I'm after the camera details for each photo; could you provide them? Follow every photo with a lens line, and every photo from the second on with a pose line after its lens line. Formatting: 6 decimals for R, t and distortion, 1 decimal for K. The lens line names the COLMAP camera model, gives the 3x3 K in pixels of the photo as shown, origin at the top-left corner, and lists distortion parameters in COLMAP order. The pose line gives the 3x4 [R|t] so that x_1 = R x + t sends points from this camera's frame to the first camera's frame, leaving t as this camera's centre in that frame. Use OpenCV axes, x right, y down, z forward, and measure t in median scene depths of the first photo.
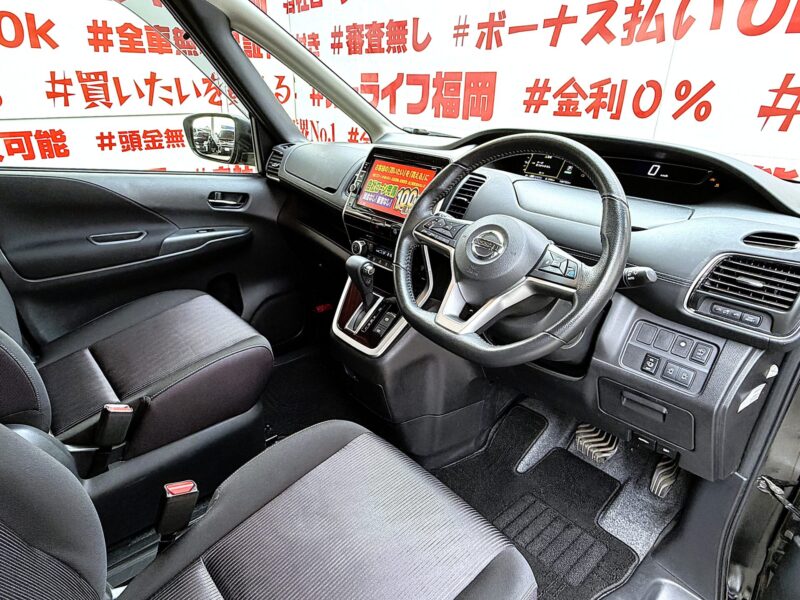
lens RADIAL K [[485.9, 0, 397.6], [0, 485.9, 304.8], [0, 0, 1]] dist [0.003162, 0.002939]
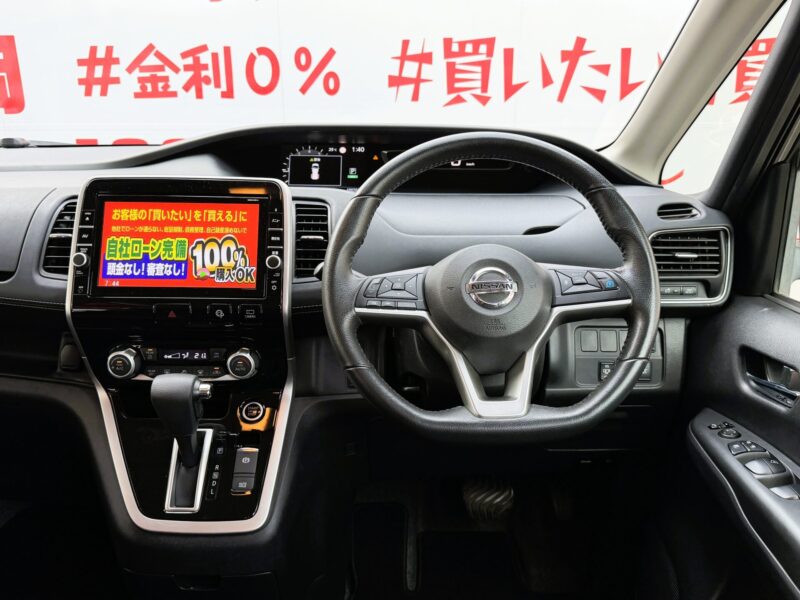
lens RADIAL K [[695.8, 0, 402.4], [0, 695.8, 303.5], [0, 0, 1]] dist [0.088369, -0.156594]
pose [[0.674222, -0.266143, 0.688907, -0.212905], [0.315914, 0.947092, 0.056707, -0.068743], [-0.667550, 0.179402, 0.722628, 0.117543]]
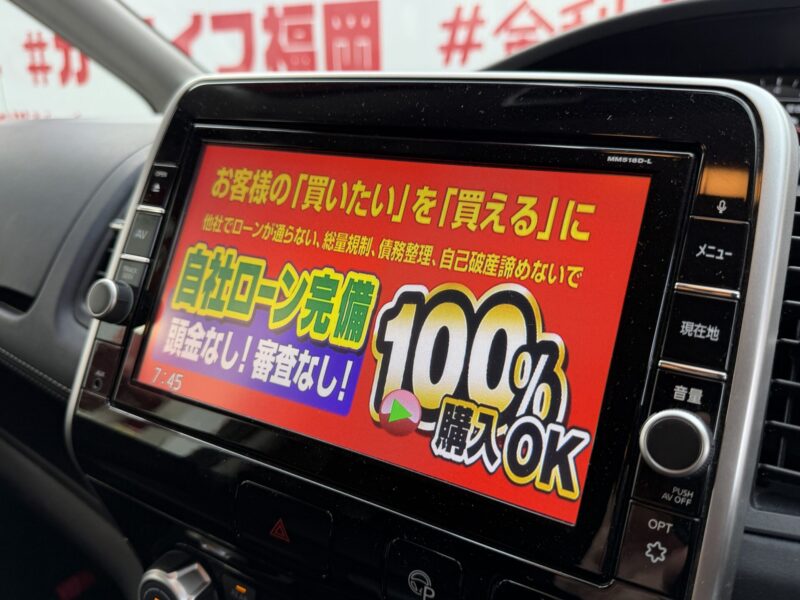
lens RADIAL K [[658.5, 0, 405.0], [0, 658.5, 301.8], [0, 0, 1]] dist [0.049330, -0.052827]
pose [[0.953291, -0.130018, 0.272636, -0.027090], [0.152244, 0.986401, -0.061923, -0.110628], [-0.260878, 0.100538, 0.960122, 0.388057]]
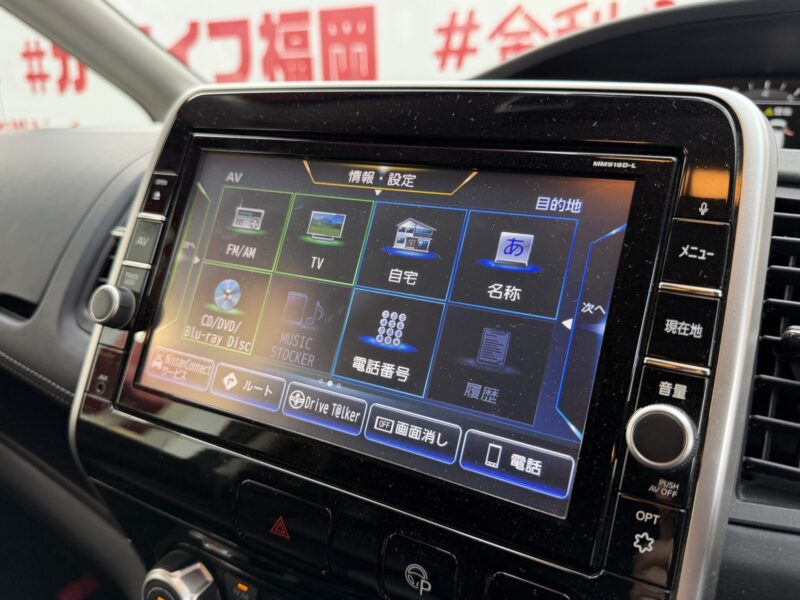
lens RADIAL K [[658.5, 0, 403.8], [0, 658.5, 300.3], [0, 0, 1]] dist [0.049330, -0.052827]
pose [[0.951857, -0.137767, 0.273841, -0.027389], [0.162552, 0.984223, -0.069869, -0.110019], [-0.259895, 0.111019, 0.959234, 0.384688]]
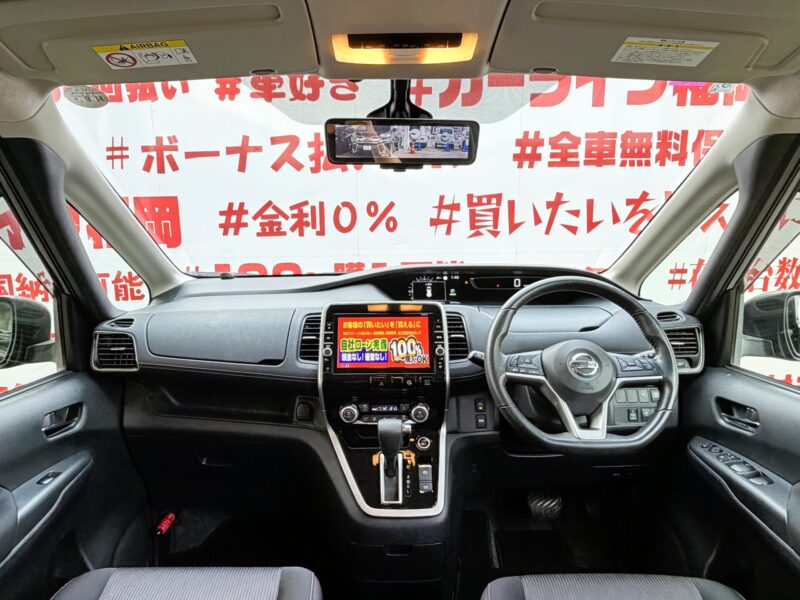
lens RADIAL K [[549.9, 0, 397.6], [0, 549.9, 304.3], [0, 0, 1]] dist [0.015107, -0.003498]
pose [[0.659733, -0.186658, 0.727950, -0.394687], [0.331295, 0.941694, -0.058783, -0.118933], [-0.674534, 0.279947, 0.683105, 0.101256]]
